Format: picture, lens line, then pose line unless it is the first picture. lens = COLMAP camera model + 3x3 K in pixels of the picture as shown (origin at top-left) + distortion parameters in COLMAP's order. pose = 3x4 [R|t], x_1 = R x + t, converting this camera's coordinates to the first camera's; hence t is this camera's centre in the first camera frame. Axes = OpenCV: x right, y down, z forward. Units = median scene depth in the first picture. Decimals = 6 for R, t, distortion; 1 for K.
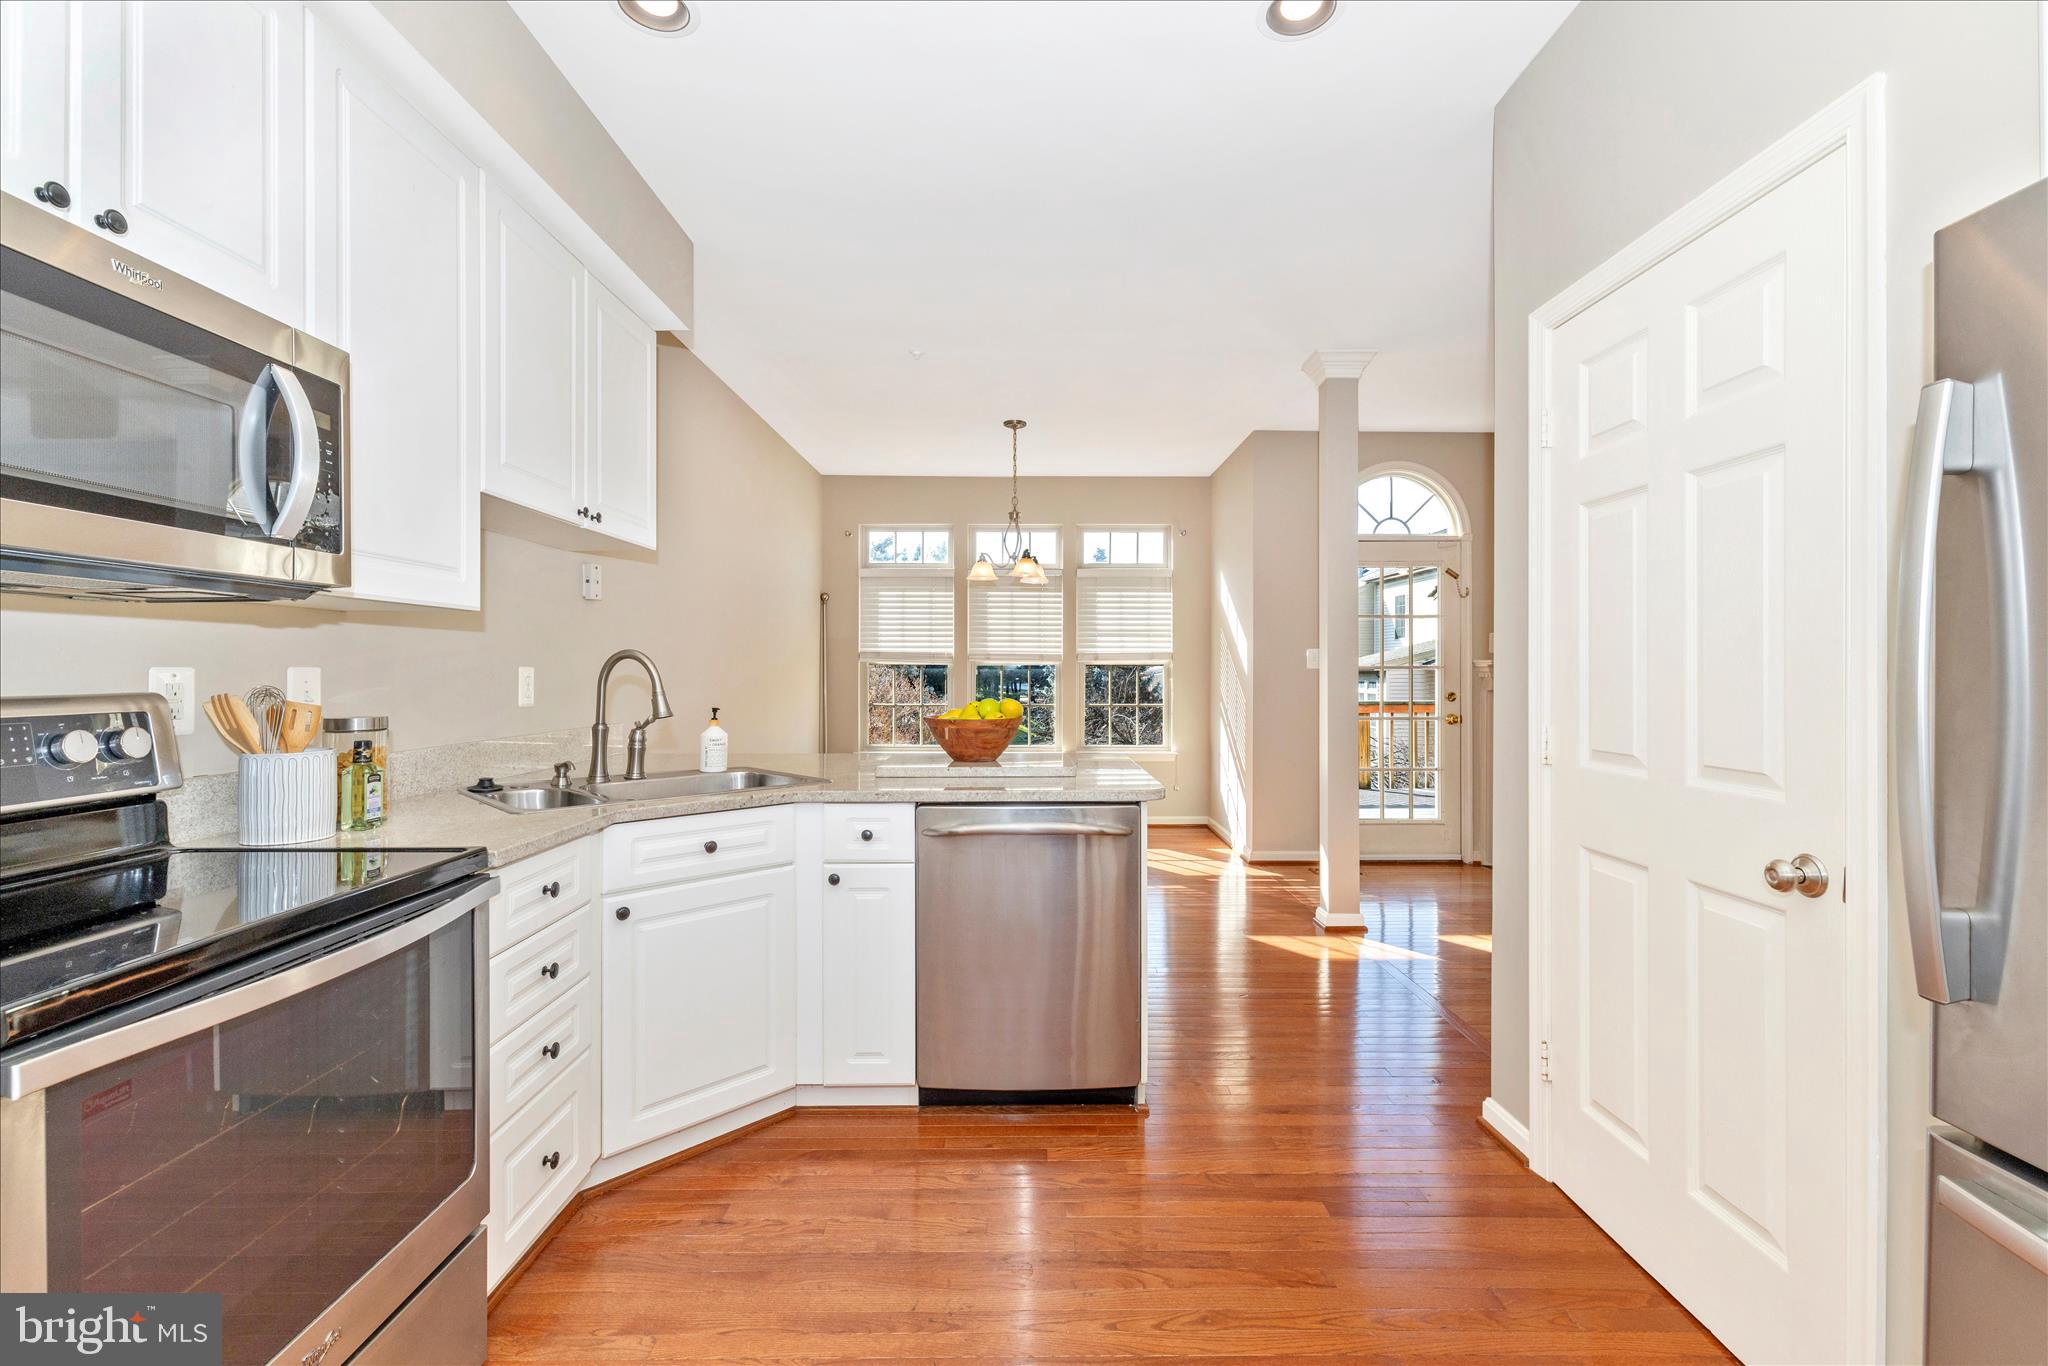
lens RADIAL K [[887.1, 0, 1021.1], [0, 887.1, 674.9], [0, 0, 1]] dist [0.009611, -0.000105]
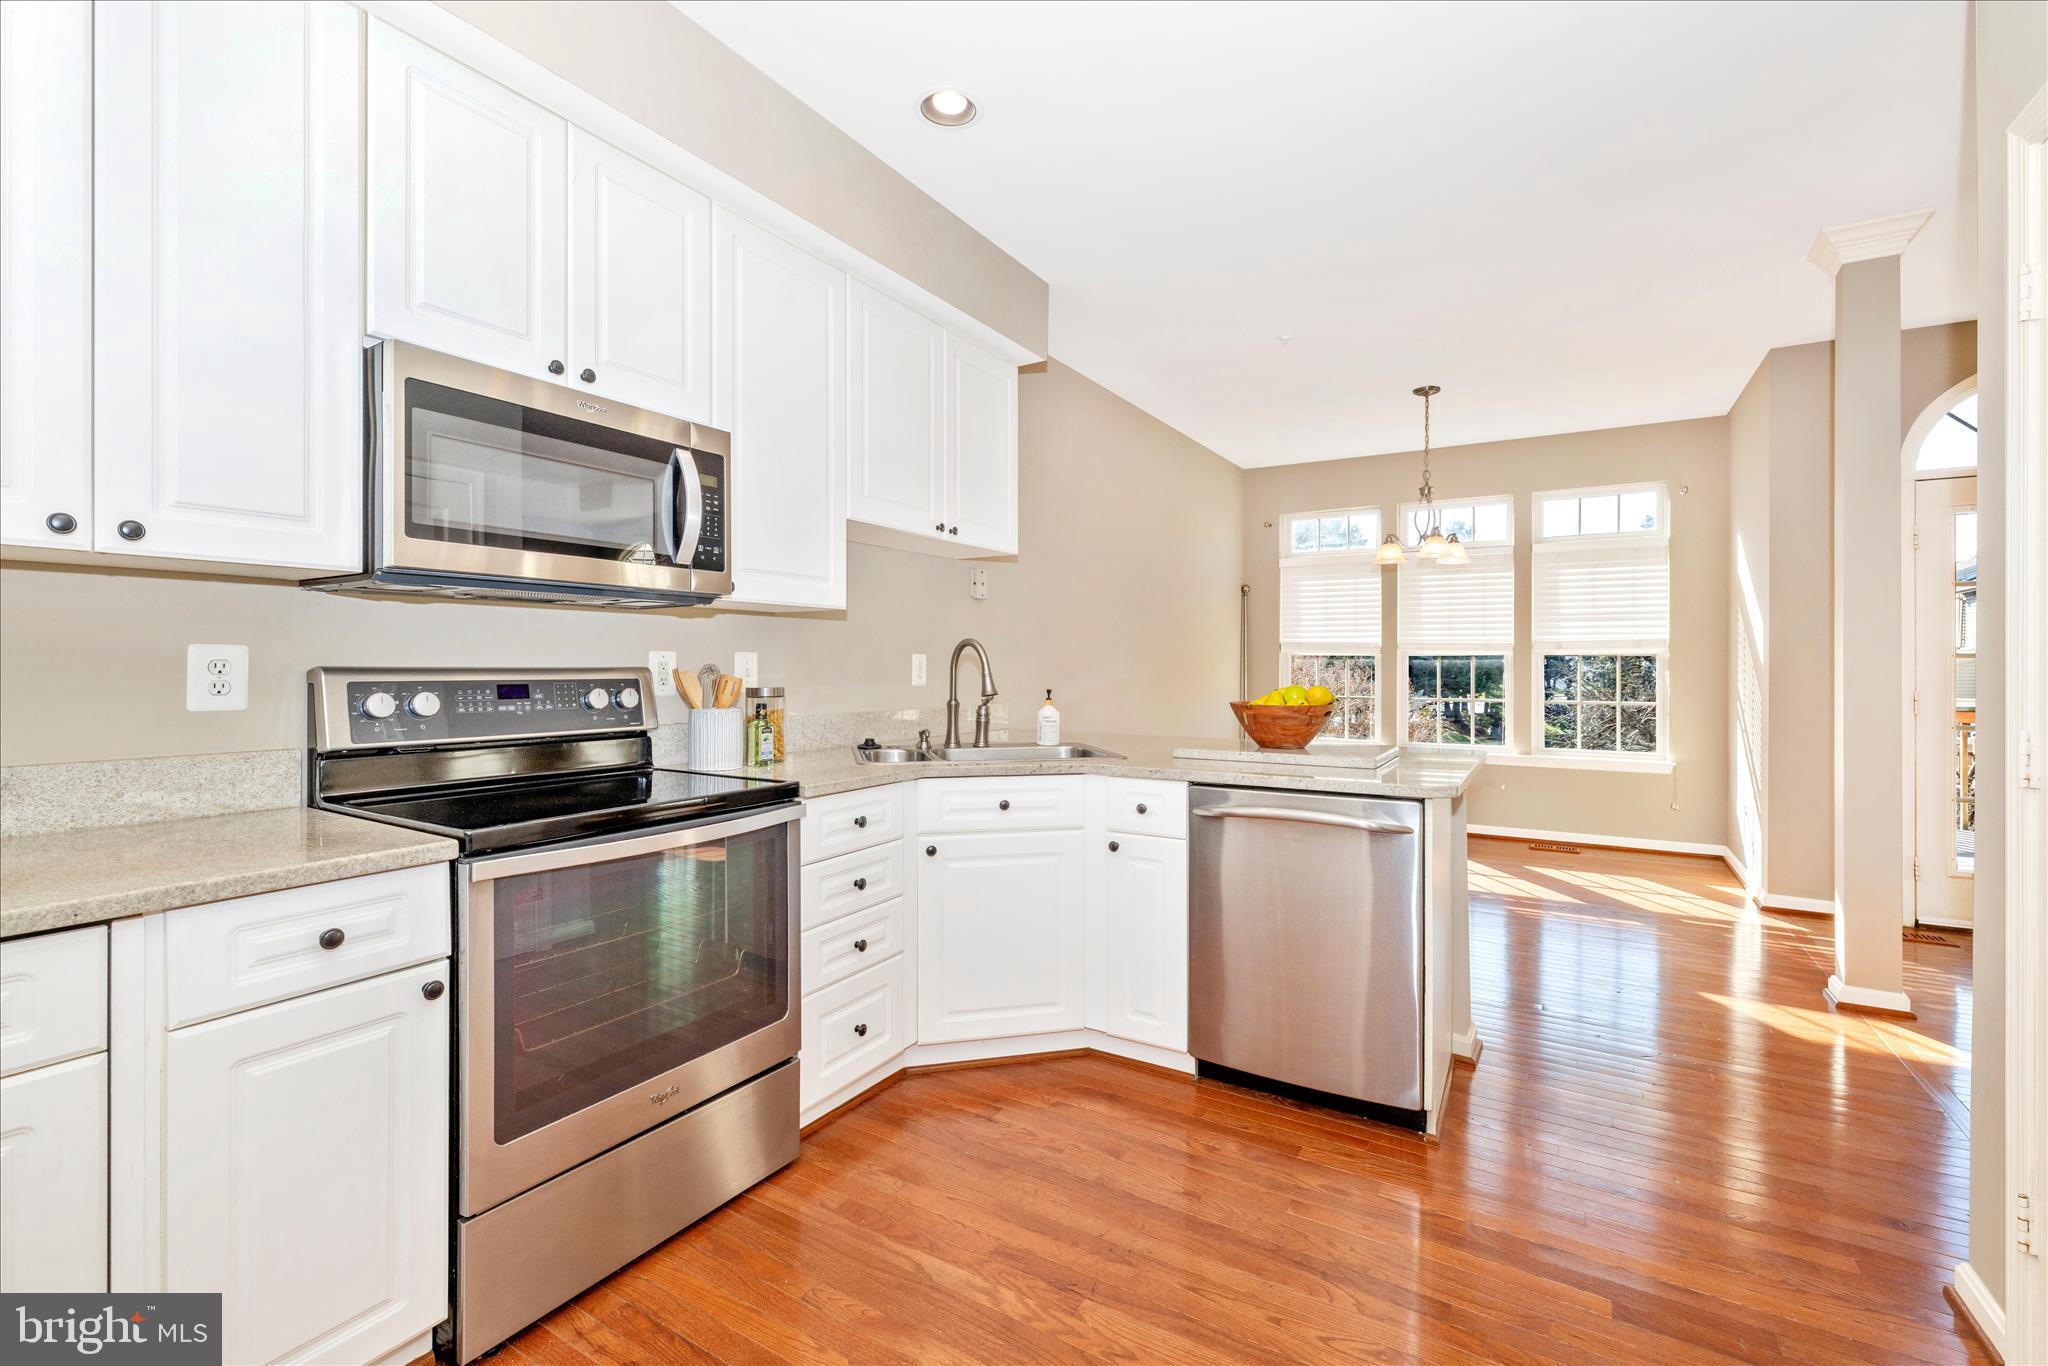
lens RADIAL K [[887.1, 0, 1034.4], [0, 887.1, 670.1], [0, 0, 1]] dist [0.009611, -0.000105]
pose [[0.855468, 0.004869, -0.517832, 0.258061], [-0.004802, 0.999987, 0.001470, 0.012168], [0.517833, 0.001229, 0.855481, 0.016454]]
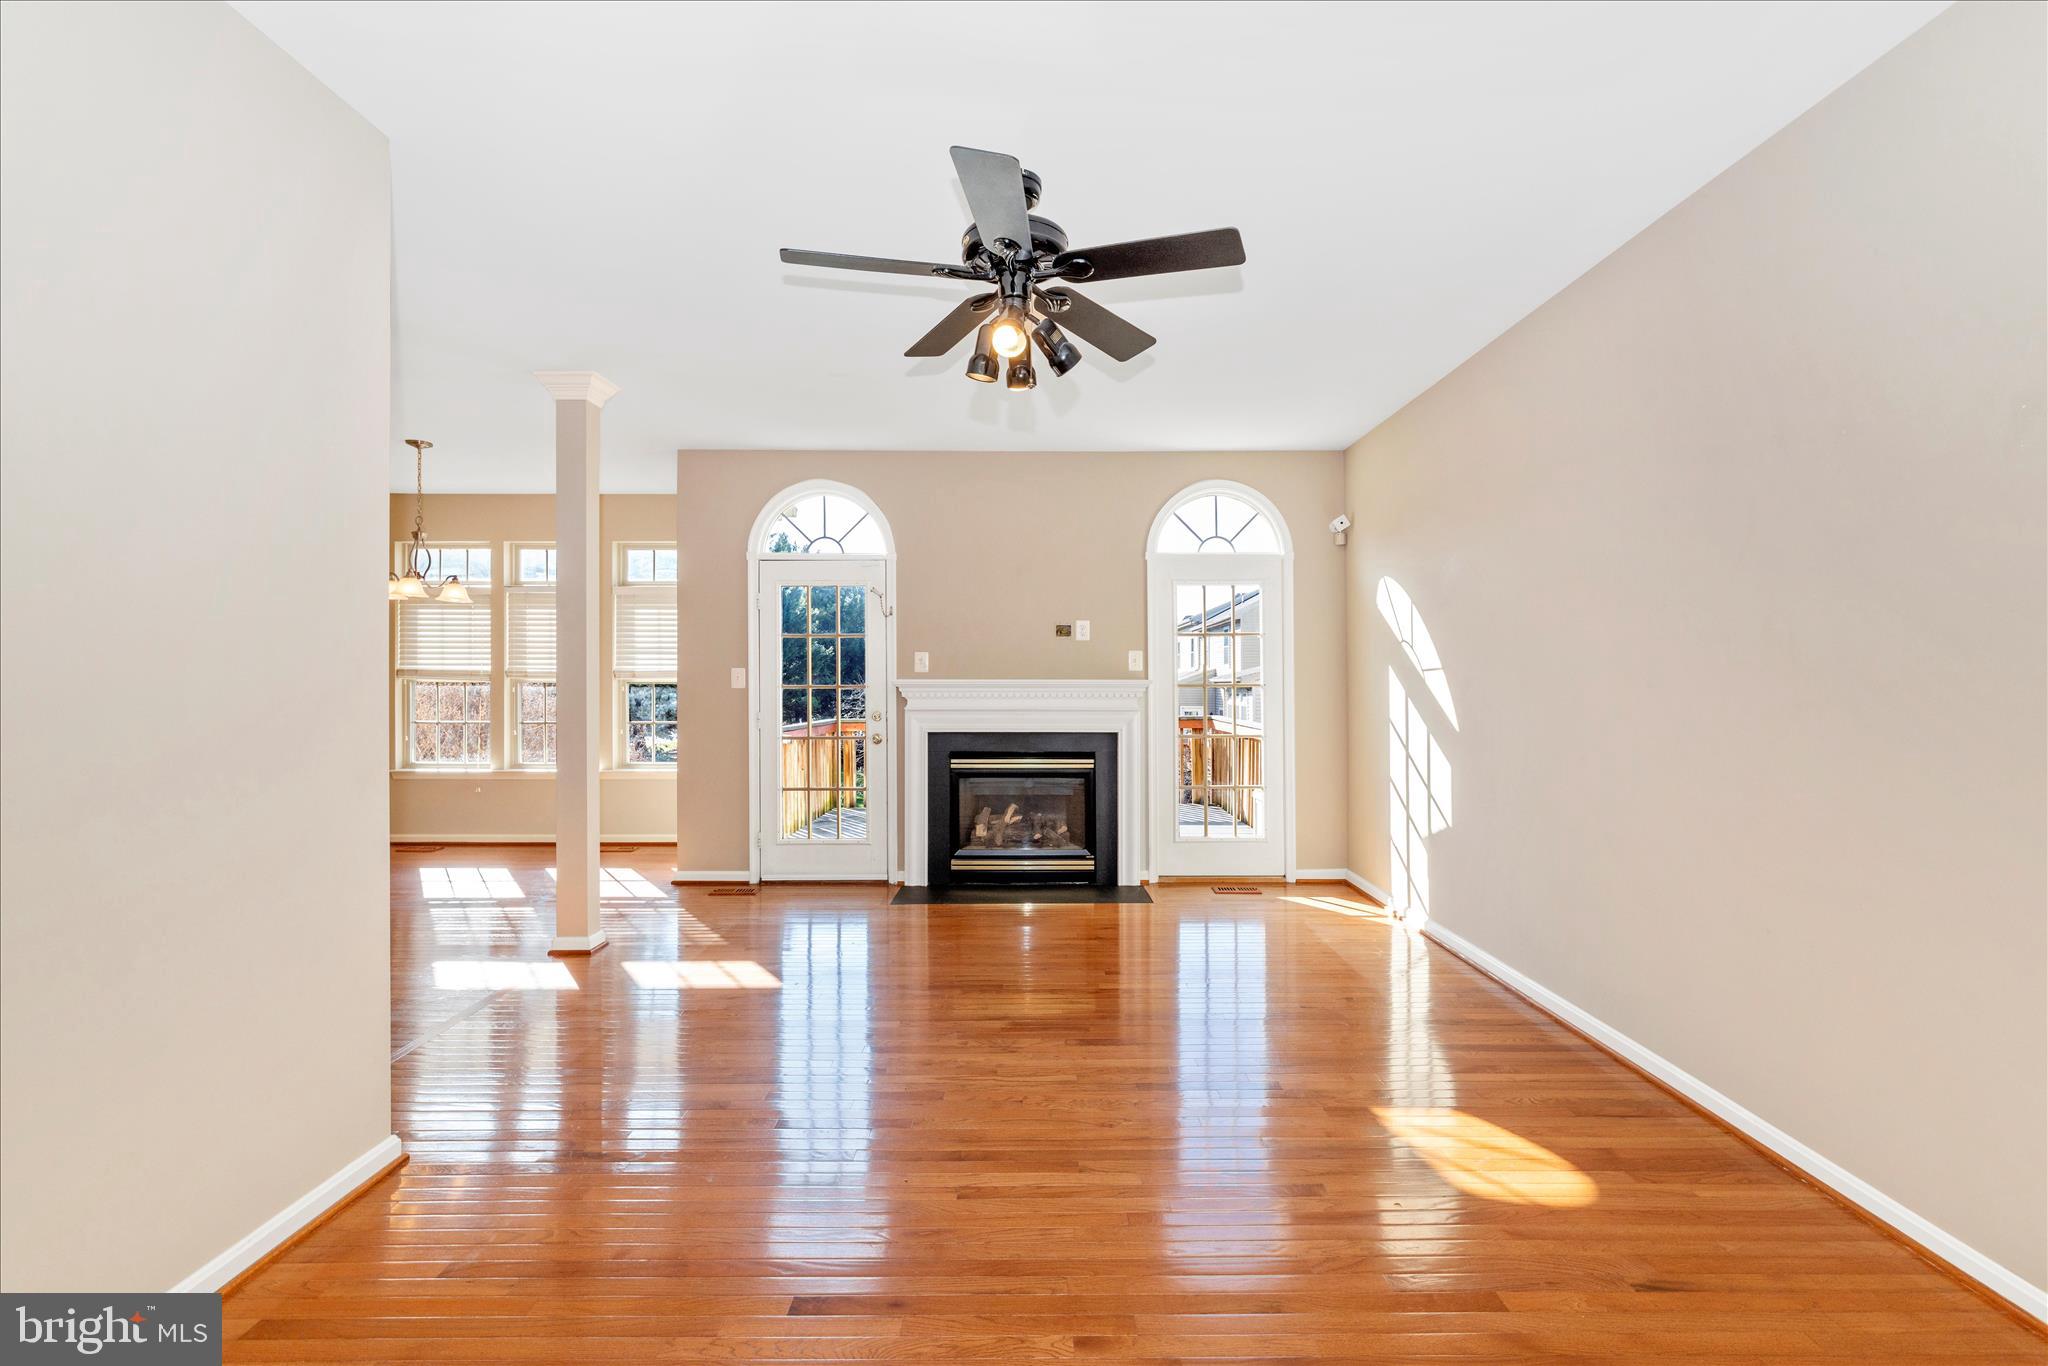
lens RADIAL K [[887.1, 0, 1060.9], [0, 887.1, 665.7], [0, 0, 1]] dist [0.009611, -0.000105]
pose [[0.999948, -0.001589, -0.010096, 1.521570], [0.001363, 0.999749, -0.022354, -0.019724], [0.010129, 0.022339, 0.999699, 0.015675]]
